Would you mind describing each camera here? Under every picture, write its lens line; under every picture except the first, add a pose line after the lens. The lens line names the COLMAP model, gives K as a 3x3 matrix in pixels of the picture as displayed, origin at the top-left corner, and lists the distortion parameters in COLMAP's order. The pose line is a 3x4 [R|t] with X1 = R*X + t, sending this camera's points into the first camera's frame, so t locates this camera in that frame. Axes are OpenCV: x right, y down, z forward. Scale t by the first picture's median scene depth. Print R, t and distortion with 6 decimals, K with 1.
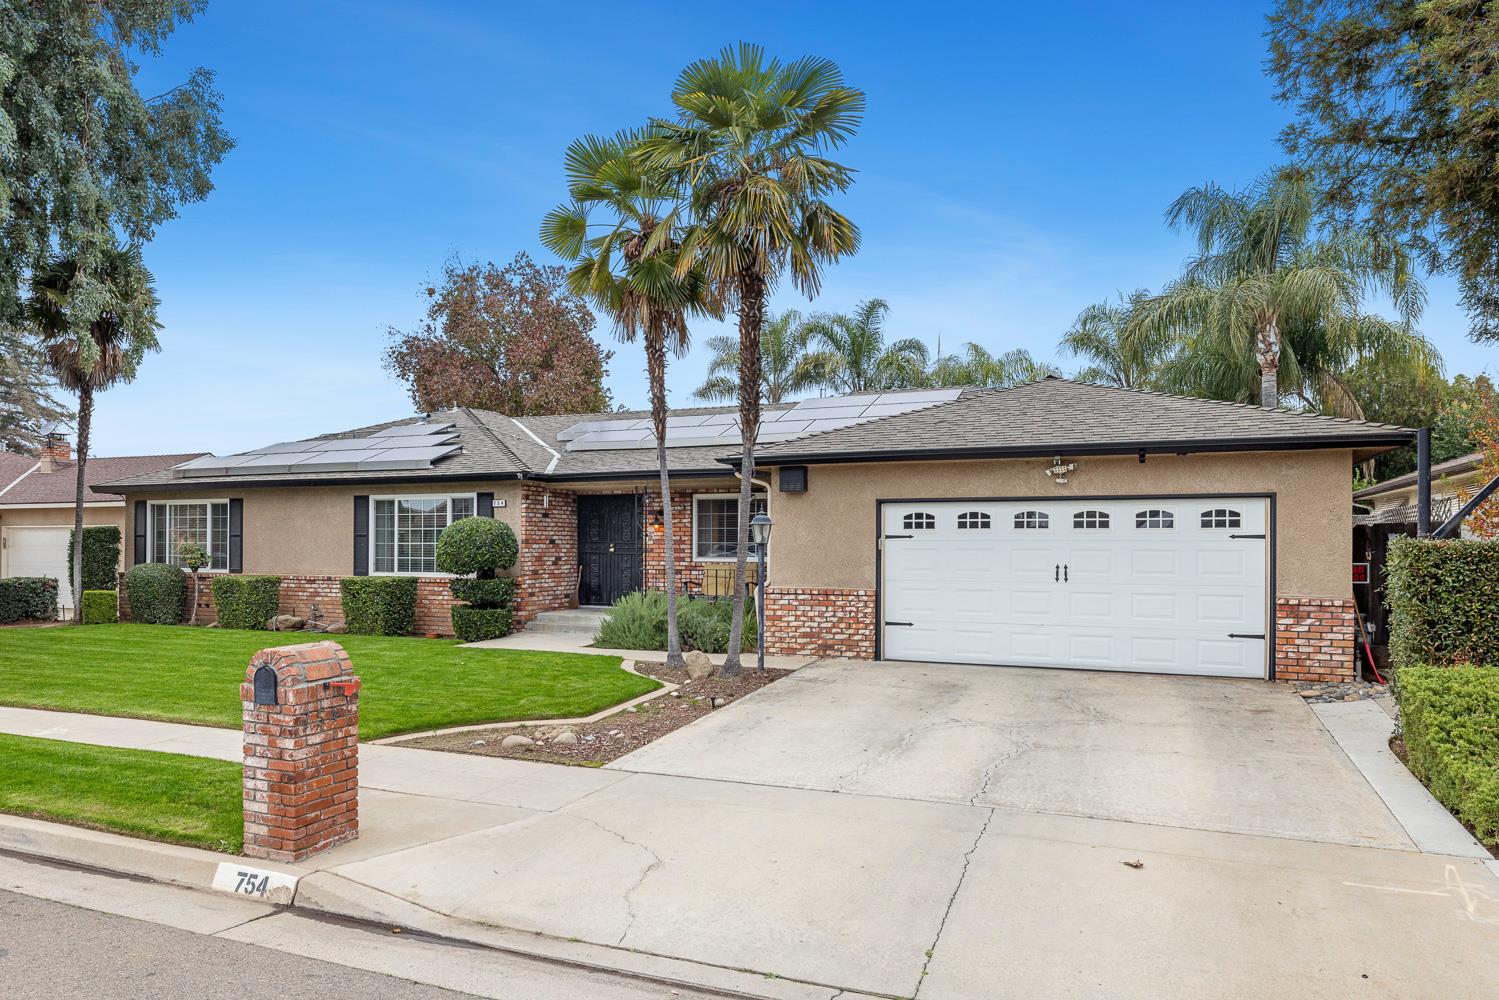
lens RADIAL K [[953.4, 0, 747.0], [0, 953.4, 503.1], [0, 0, 1]] dist [0.000297, 0.003000]
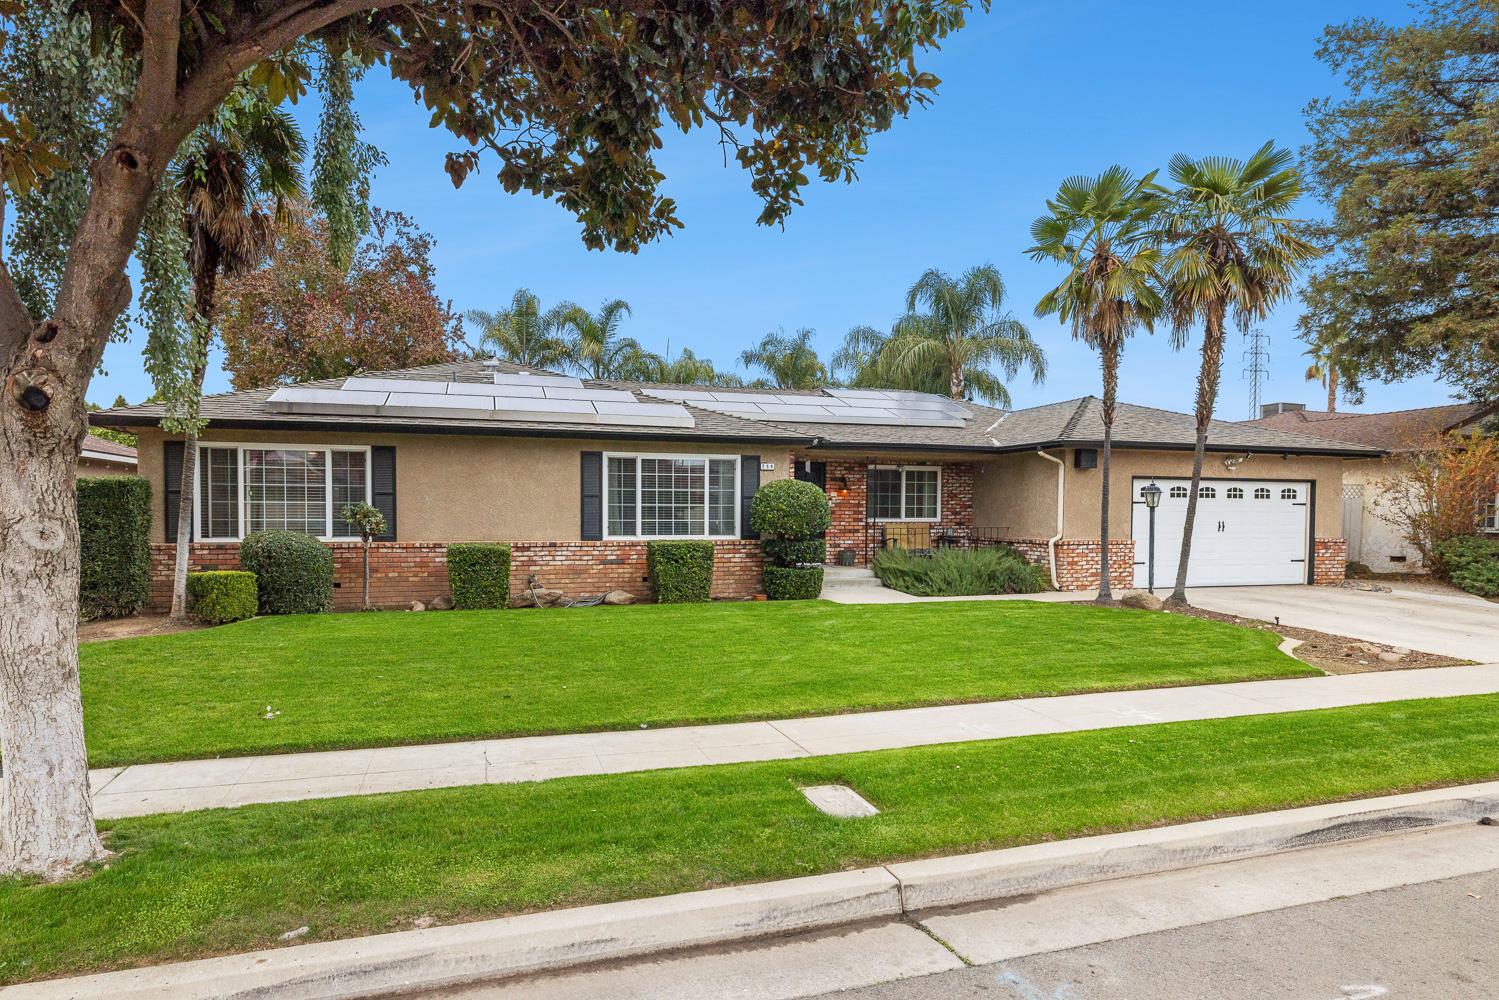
lens RADIAL K [[762.8, 0, 752.5], [0, 762.8, 497.0], [0, 0, 1]] dist [0.000483, -0.000515]
pose [[0.778052, 0.012633, 0.628073, -0.915714], [-0.030197, 0.999394, 0.017305, 0.022250], [-0.627474, -0.032430, 0.777962, 0.428717]]
